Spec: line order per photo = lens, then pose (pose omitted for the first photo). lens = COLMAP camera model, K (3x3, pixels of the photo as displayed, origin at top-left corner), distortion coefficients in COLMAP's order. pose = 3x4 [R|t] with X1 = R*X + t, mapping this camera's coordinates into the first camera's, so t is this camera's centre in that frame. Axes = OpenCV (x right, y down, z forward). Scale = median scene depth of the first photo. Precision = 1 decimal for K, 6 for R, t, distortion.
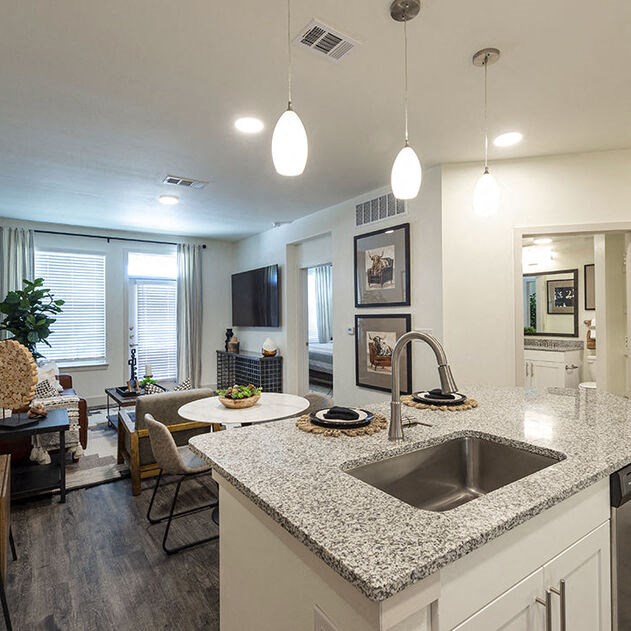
lens RADIAL K [[399.4, 0, 315.5], [0, 399.4, 313.2], [0, 0, 1]] dist [0.004964, -0.006126]
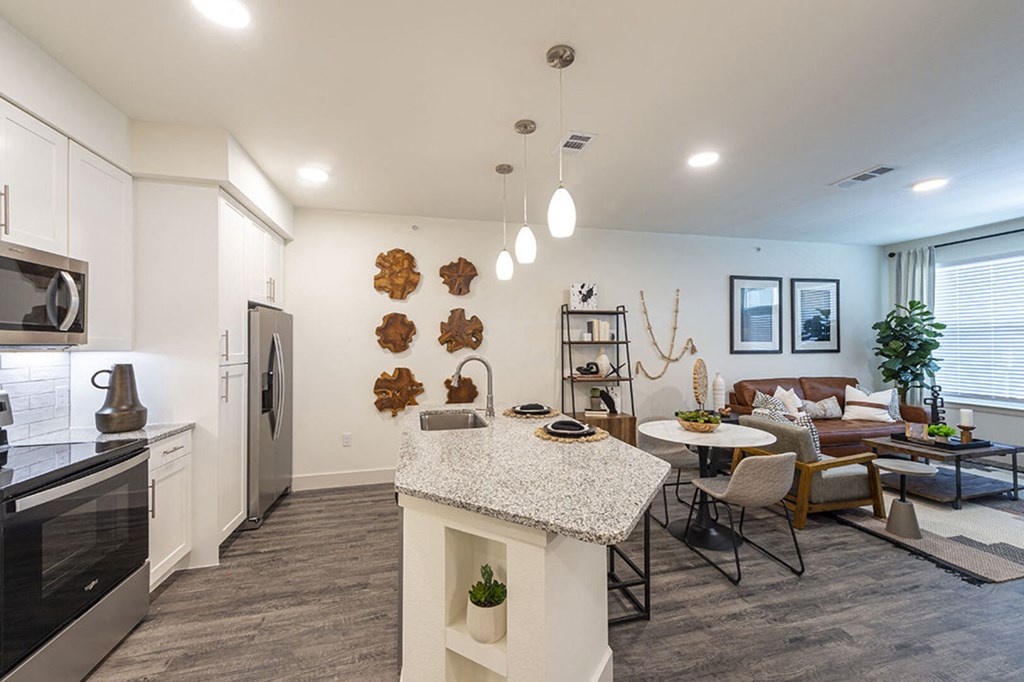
lens RADIAL K [[392.2, 0, 521.6], [0, 392.2, 345.1], [0, 0, 1]] dist [-0.000648, -0.001331]
pose [[-0.346179, 0.011510, -0.938098, 1.278448], [0.016349, 0.999847, 0.006234, -0.011618], [0.938026, -0.013179, -0.346314, 1.209382]]
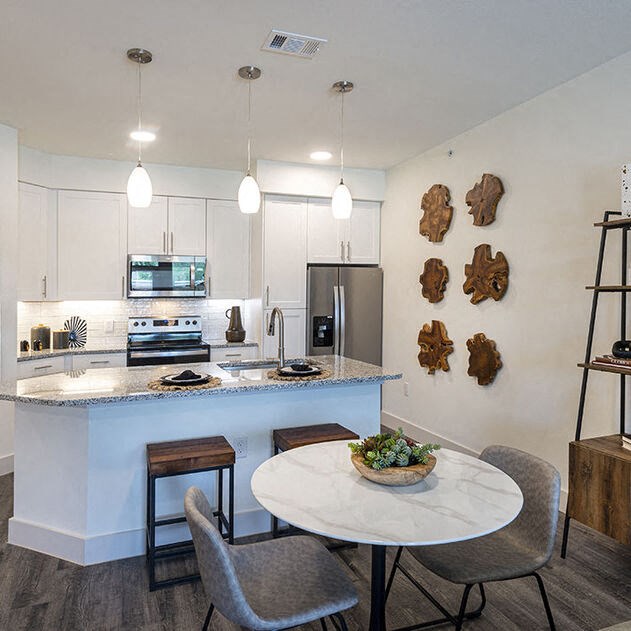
lens RADIAL K [[466.9, 0, 293.9], [0, 466.9, 298.8], [0, 0, 1]] dist [0.017670, -0.004008]
pose [[-0.973537, 0.018044, 0.227816, -0.216912], [0.017241, 0.999836, -0.005516, 0.010105], [-0.227878, -0.001442, -0.973689, 2.095566]]
